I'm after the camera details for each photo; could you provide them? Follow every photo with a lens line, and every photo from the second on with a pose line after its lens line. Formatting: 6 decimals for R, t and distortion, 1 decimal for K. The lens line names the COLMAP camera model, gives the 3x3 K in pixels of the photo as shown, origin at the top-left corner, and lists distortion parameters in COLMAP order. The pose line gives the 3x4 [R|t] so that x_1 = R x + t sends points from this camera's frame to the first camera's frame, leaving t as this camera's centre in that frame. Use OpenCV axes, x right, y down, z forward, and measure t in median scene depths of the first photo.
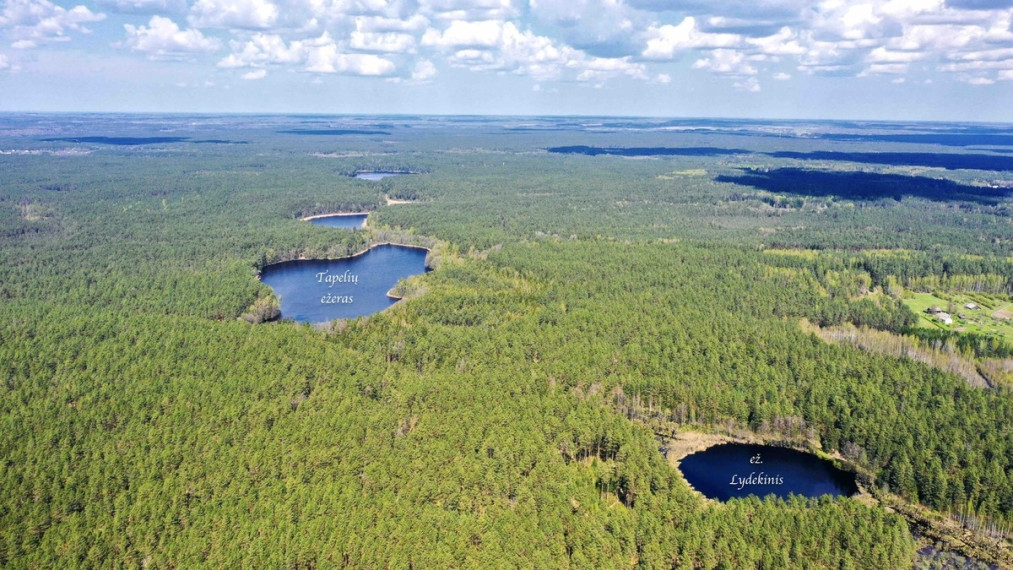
lens RADIAL K [[804.5, 0, 510.9], [0, 804.5, 281.9], [0, 0, 1]] dist [-0.009809, 0.006967]
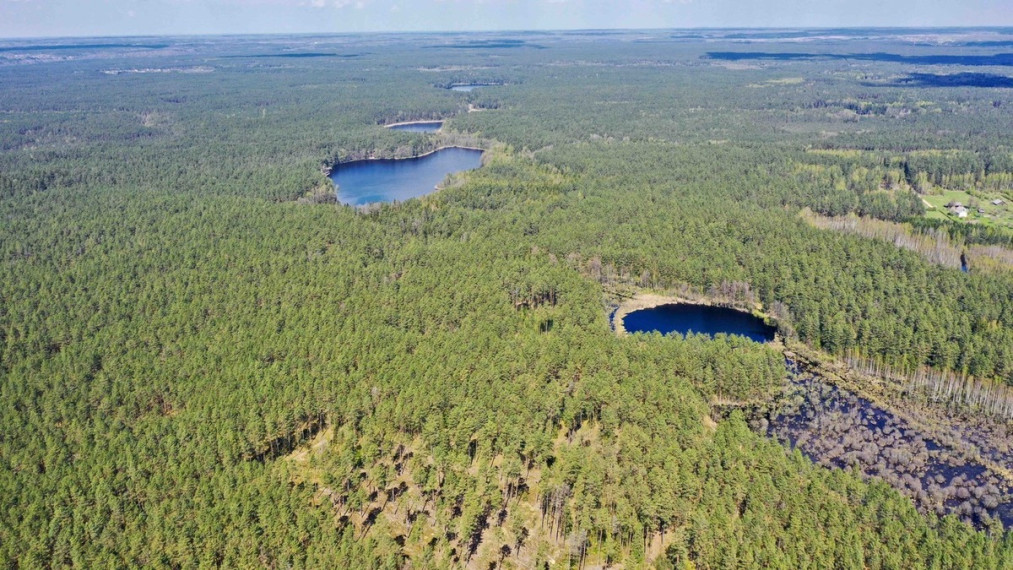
lens RADIAL K [[804.5, 0, 502.2], [0, 804.5, 288.8], [0, 0, 1]] dist [-0.009809, 0.006967]
pose [[0.987944, 0.028691, -0.152133, 0.103318], [-0.012233, 0.994072, 0.108036, 0.032282], [0.154331, -0.104873, 0.982438, -0.075553]]
